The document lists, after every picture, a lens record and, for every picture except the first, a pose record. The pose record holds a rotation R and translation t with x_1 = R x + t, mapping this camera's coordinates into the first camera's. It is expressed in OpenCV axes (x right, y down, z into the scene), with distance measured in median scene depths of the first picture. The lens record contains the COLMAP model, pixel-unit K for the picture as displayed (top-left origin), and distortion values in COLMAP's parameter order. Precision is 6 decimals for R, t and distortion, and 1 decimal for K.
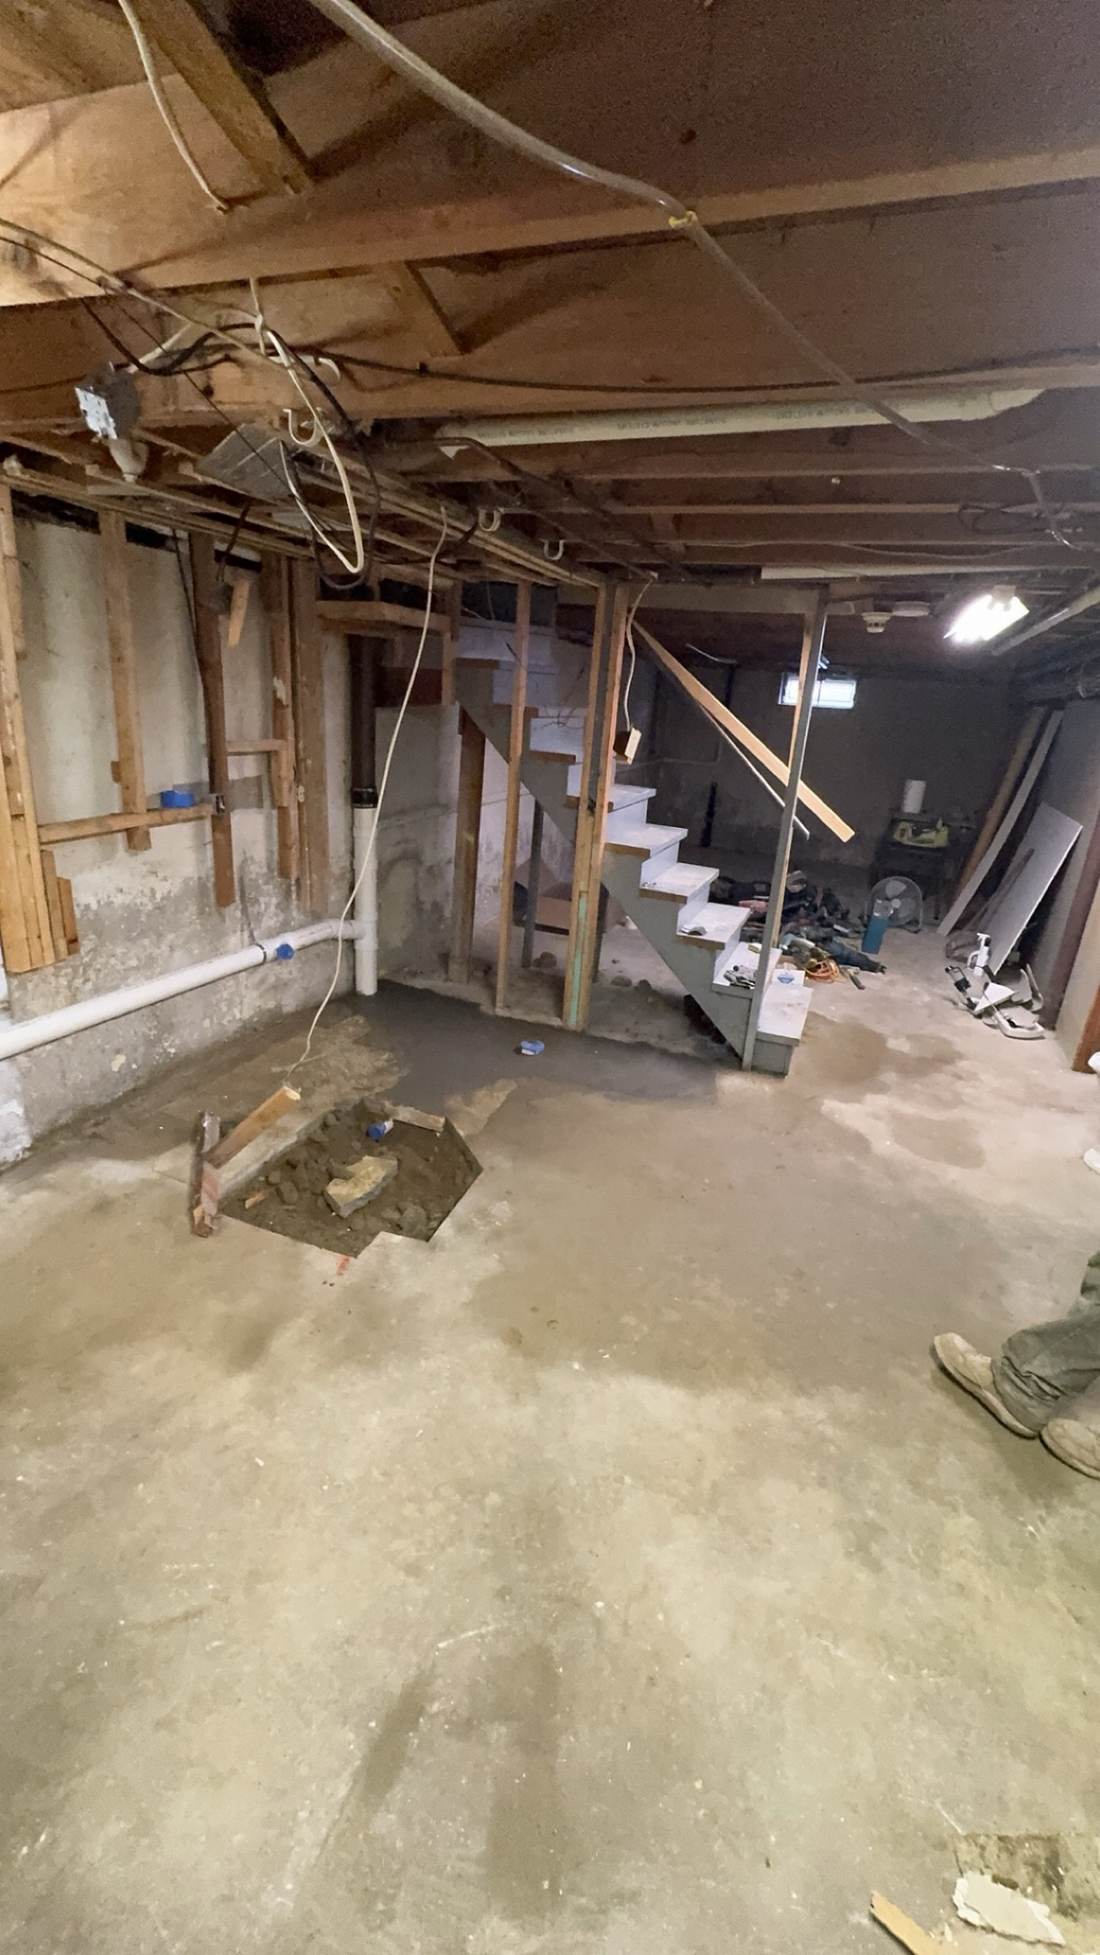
lens RADIAL K [[814.7, 0, 551.7], [0, 814.7, 977.1], [0, 0, 1]] dist [0.001166, 0.000077]
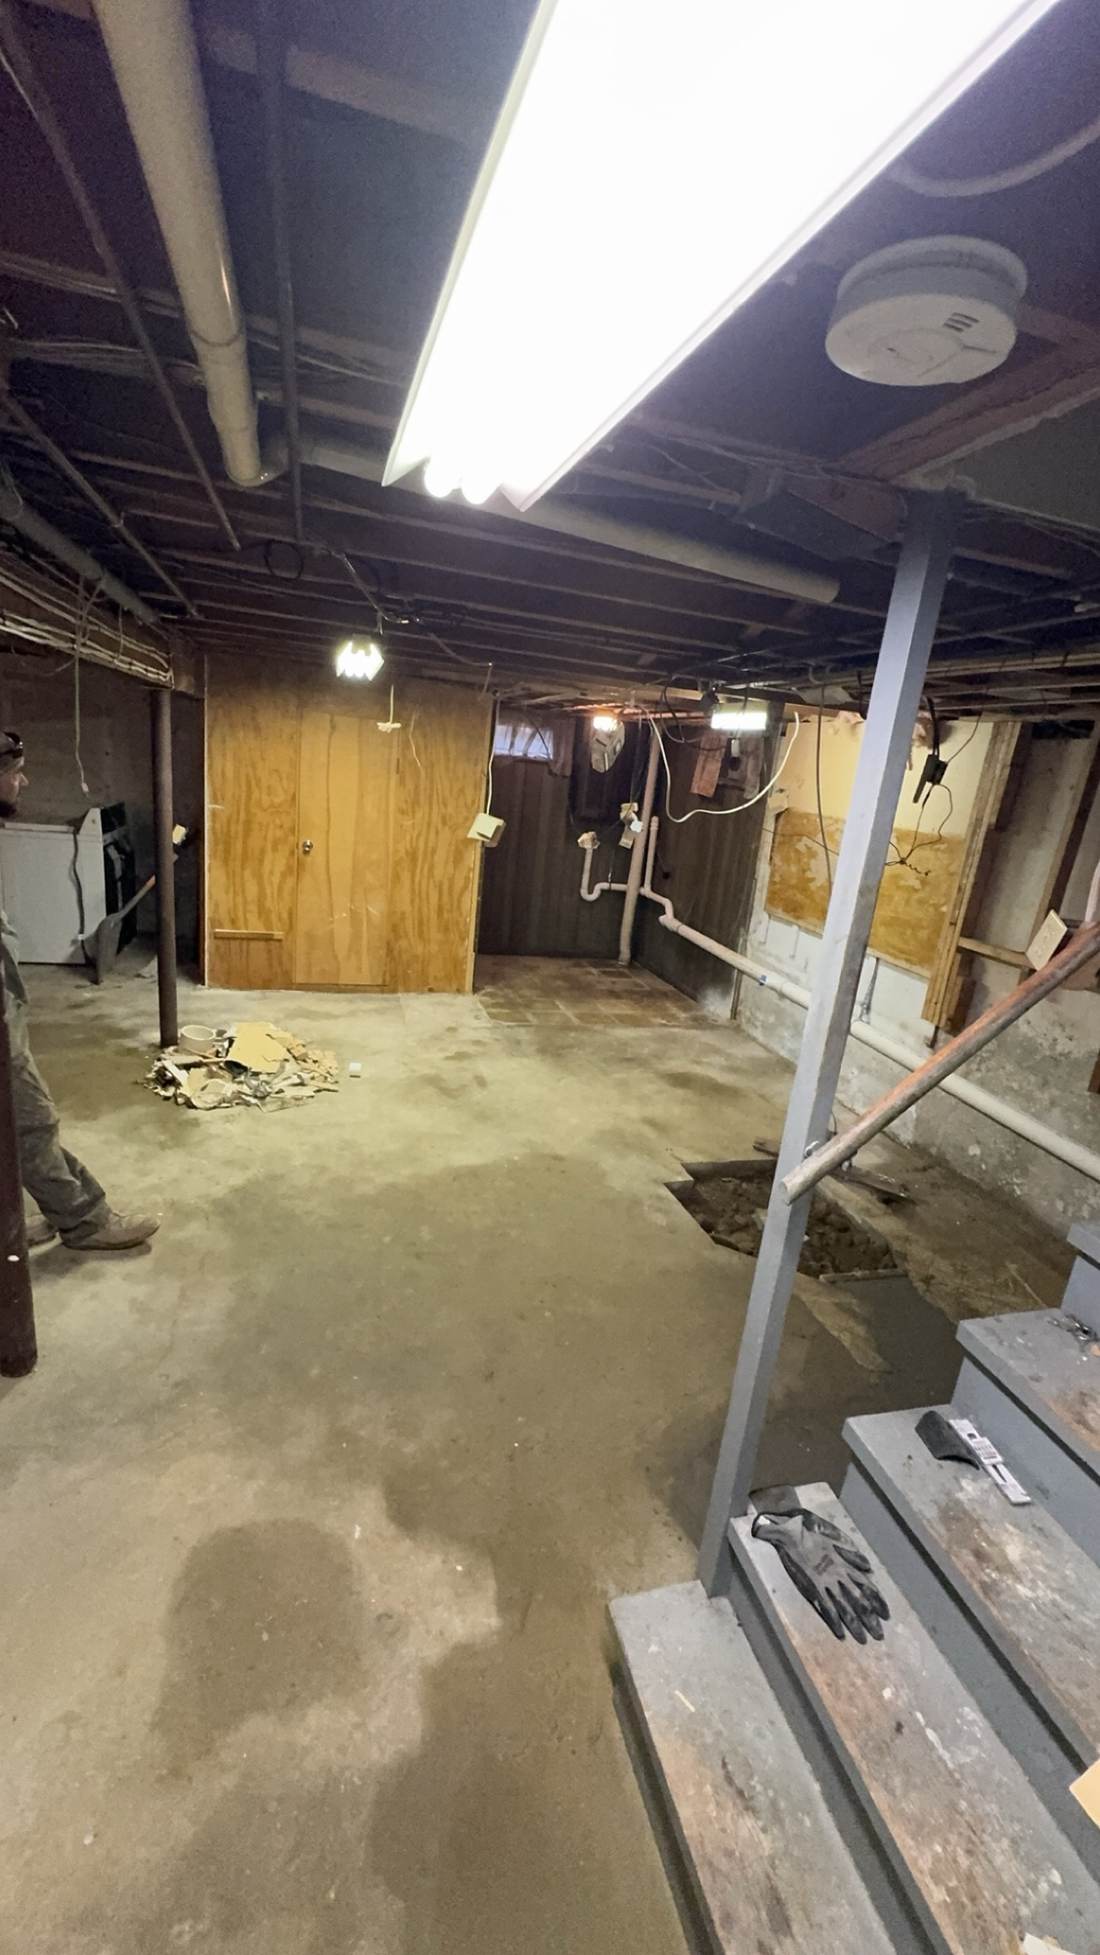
lens RADIAL K [[814.7, 0, 557.3], [0, 814.7, 978.2], [0, 0, 1]] dist [0.001166, 0.000077]
pose [[-0.778100, 0.006905, -0.628103, 0.701518], [-0.355445, 0.819605, 0.449339, -0.425569], [0.517899, 0.572887, -0.635280, 1.301554]]
